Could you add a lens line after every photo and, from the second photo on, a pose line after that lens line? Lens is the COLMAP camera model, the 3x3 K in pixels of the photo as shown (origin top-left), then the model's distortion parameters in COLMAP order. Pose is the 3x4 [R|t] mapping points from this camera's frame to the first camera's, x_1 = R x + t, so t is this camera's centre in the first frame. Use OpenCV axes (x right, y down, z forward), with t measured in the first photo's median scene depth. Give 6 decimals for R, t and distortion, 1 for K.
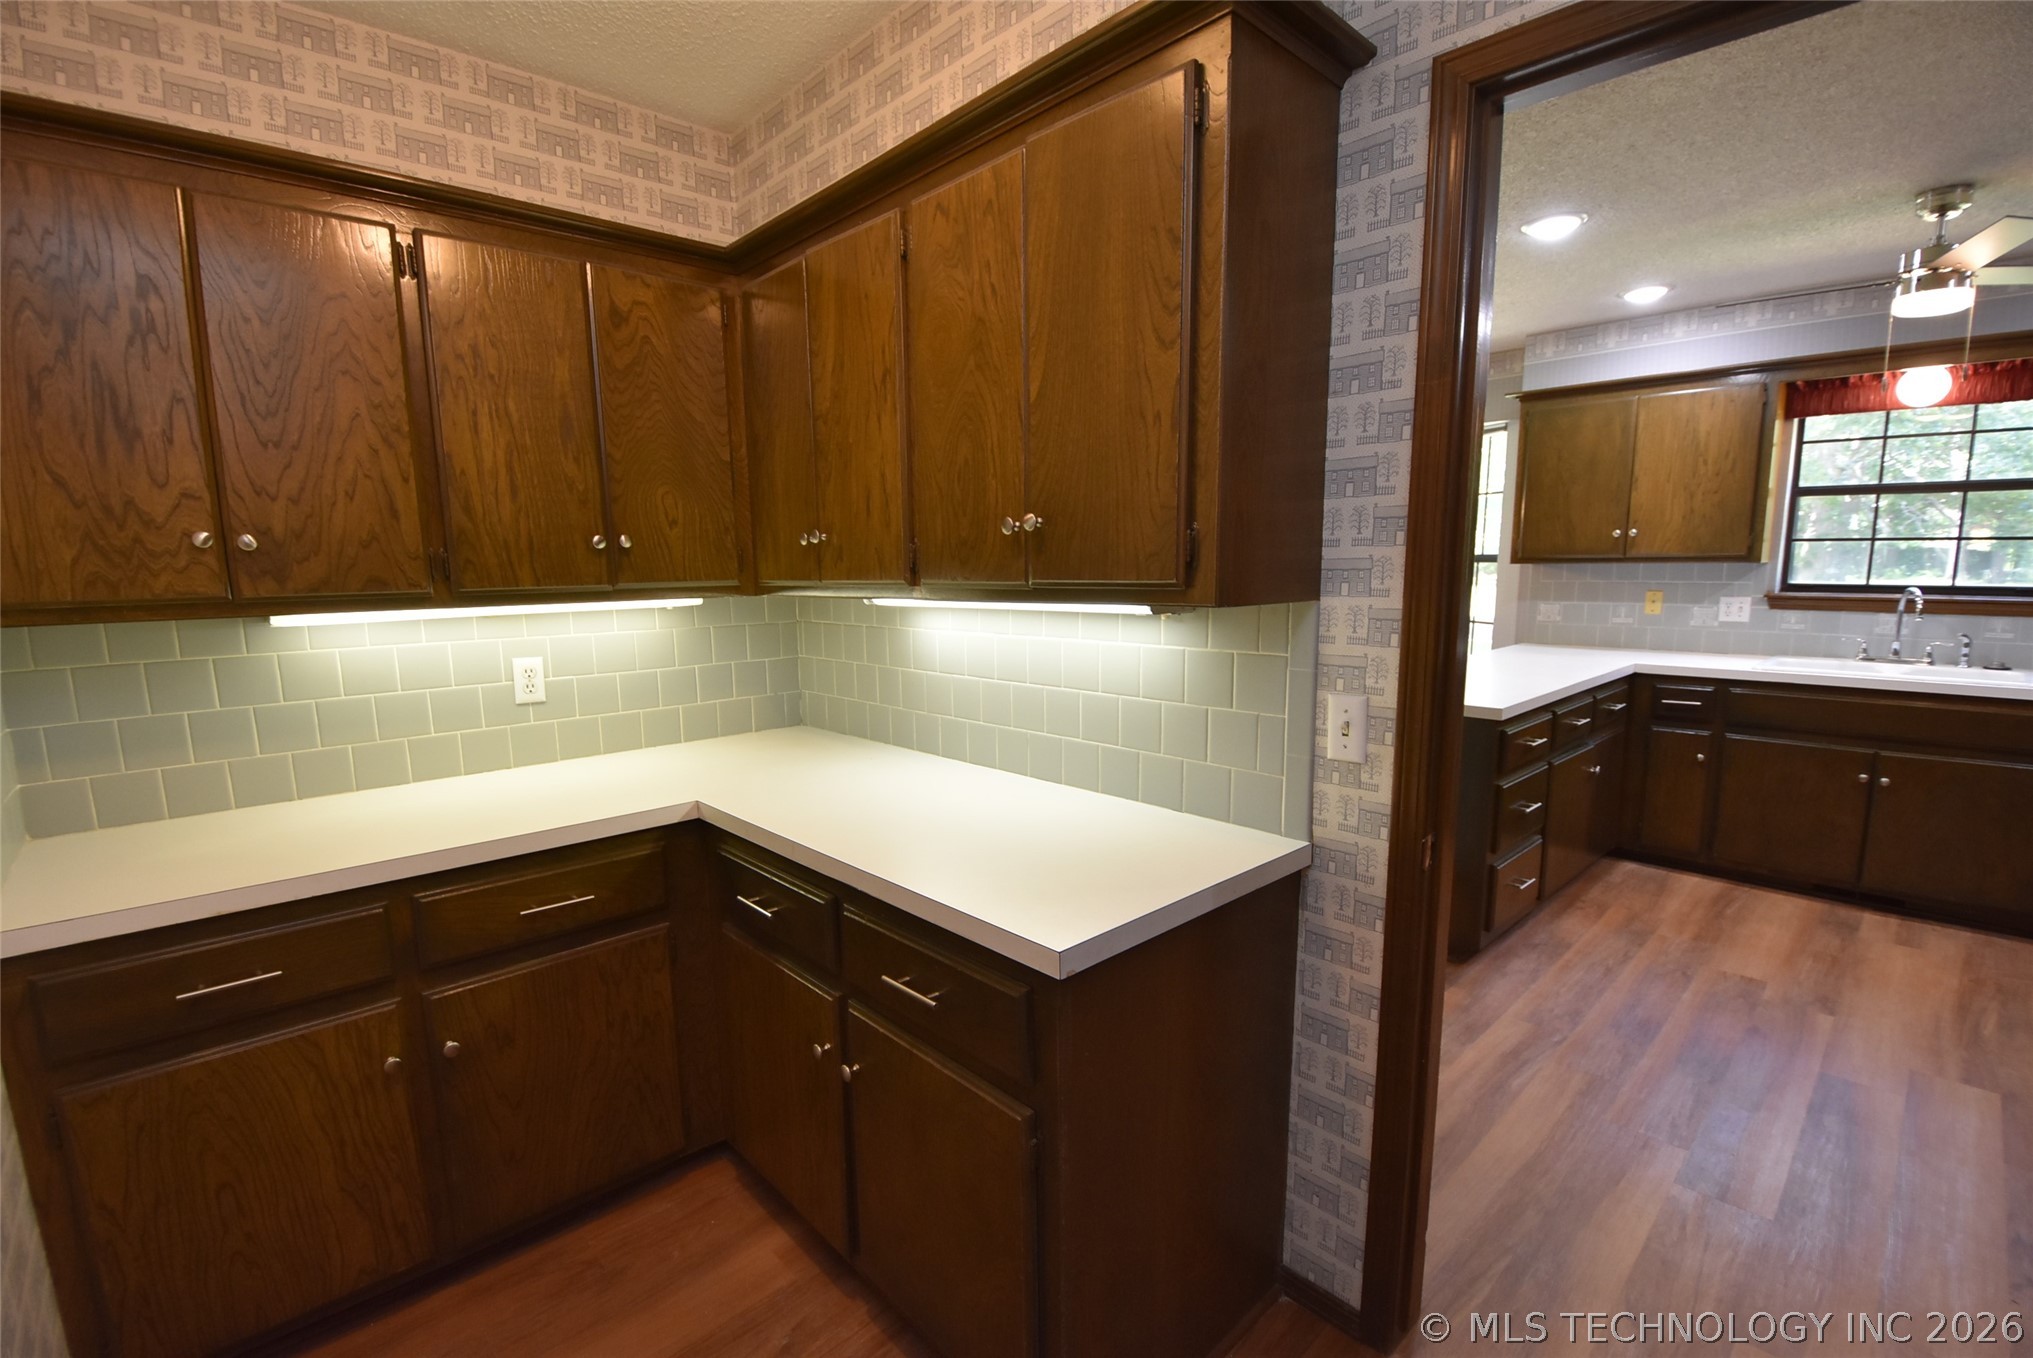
lens RADIAL K [[897.4, 0, 1008.6], [0, 897.4, 701.0], [0, 0, 1]] dist [0.011478, -0.021695]
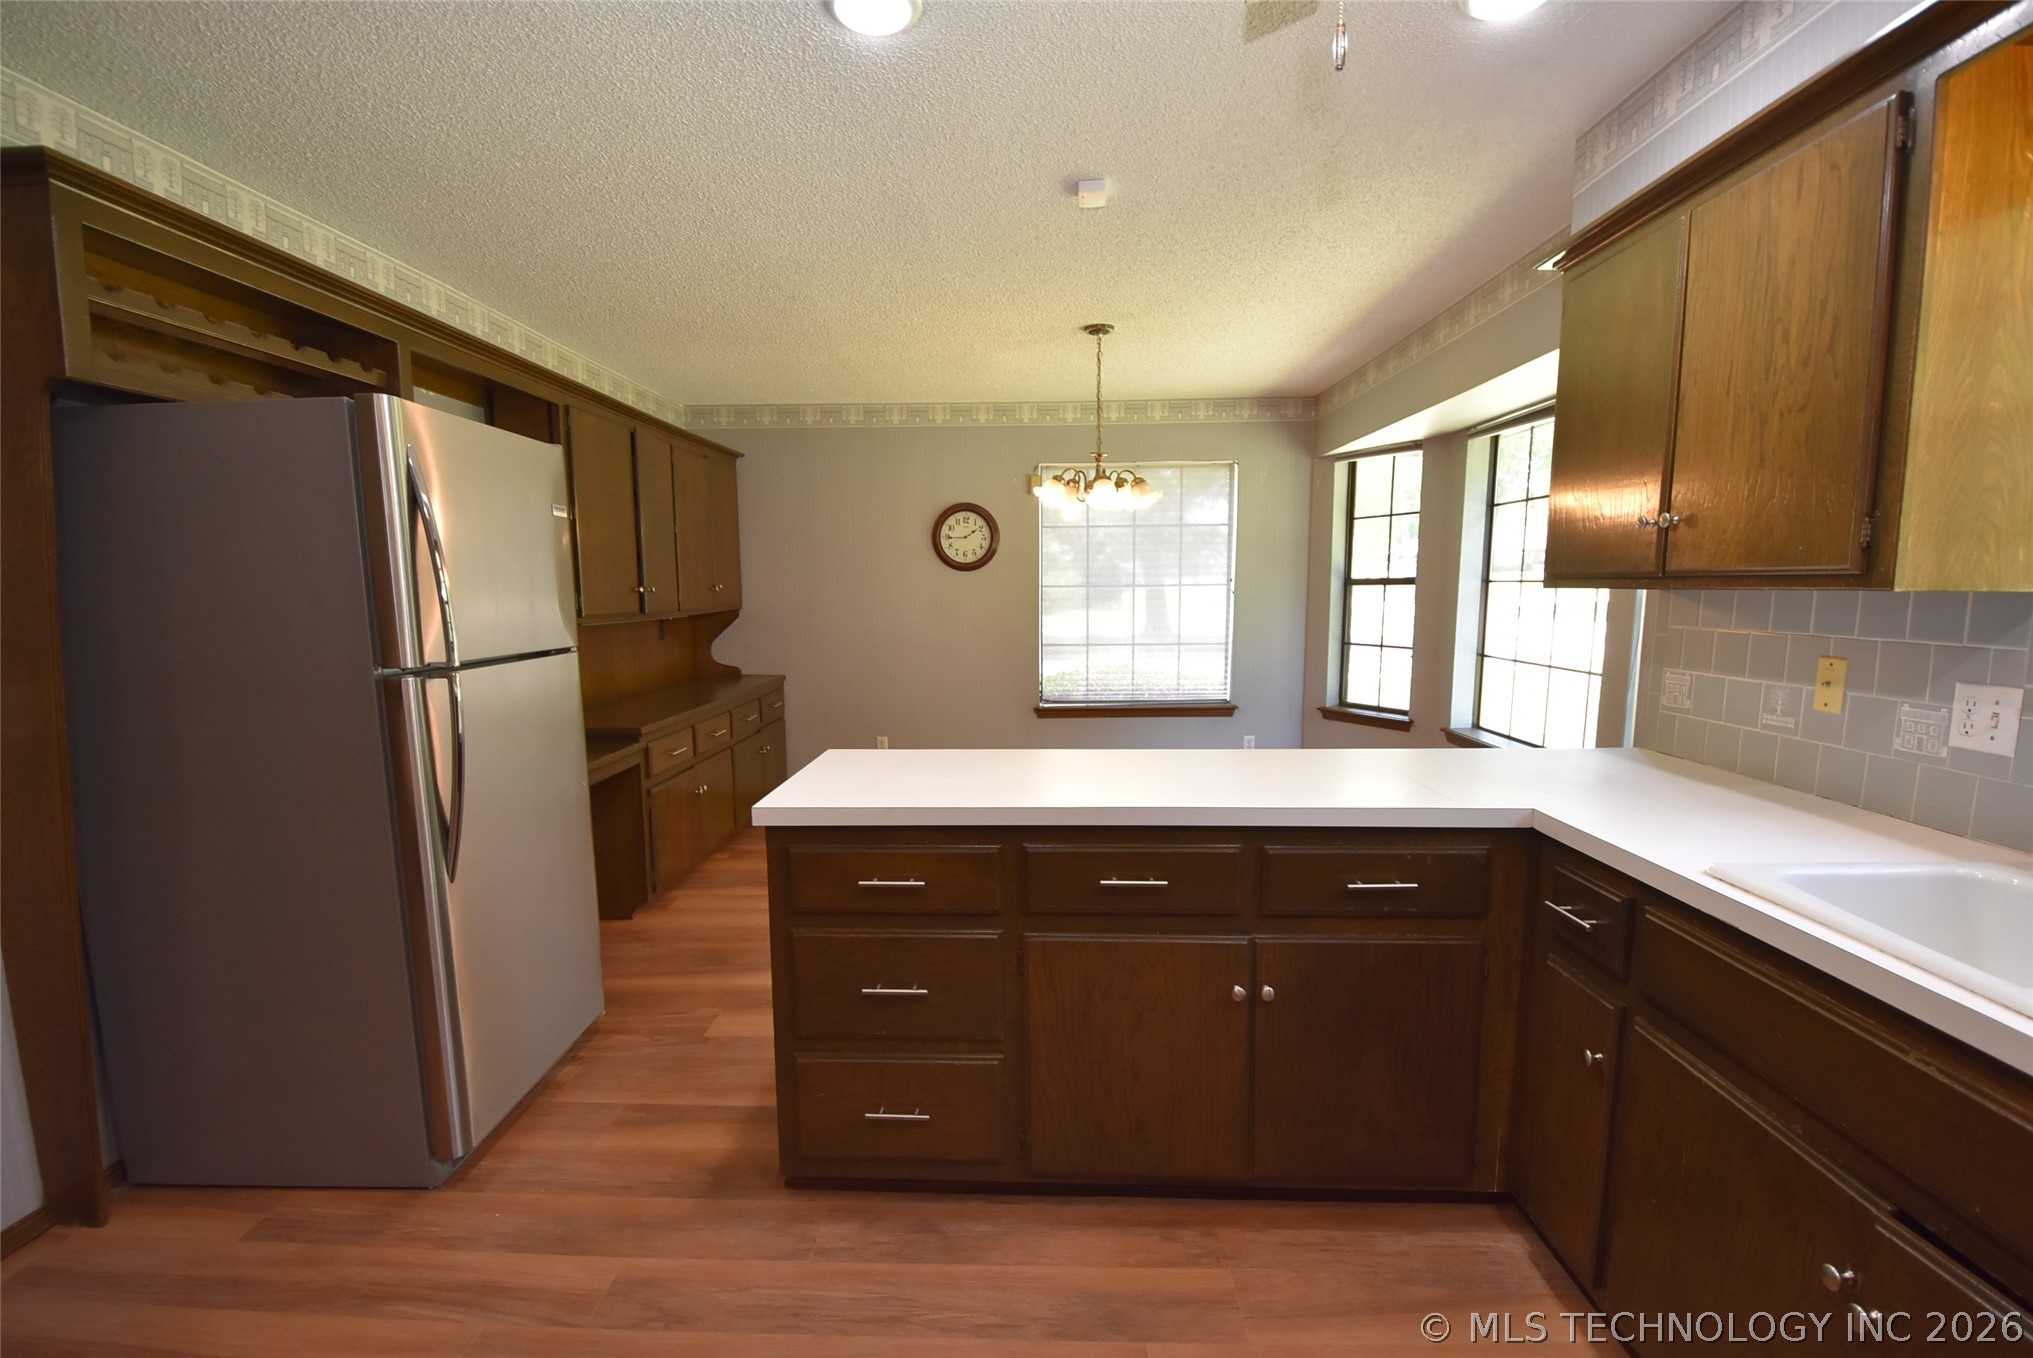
lens RADIAL K [[897.4, 0, 1008.6], [0, 897.4, 701.0], [0, 0, 1]] dist [0.011478, -0.021695]
pose [[0.708361, 0.100255, -0.698694, 0.828805], [-0.115546, 0.992979, 0.025337, -0.077254], [0.696329, 0.062783, 0.714972, 0.491884]]
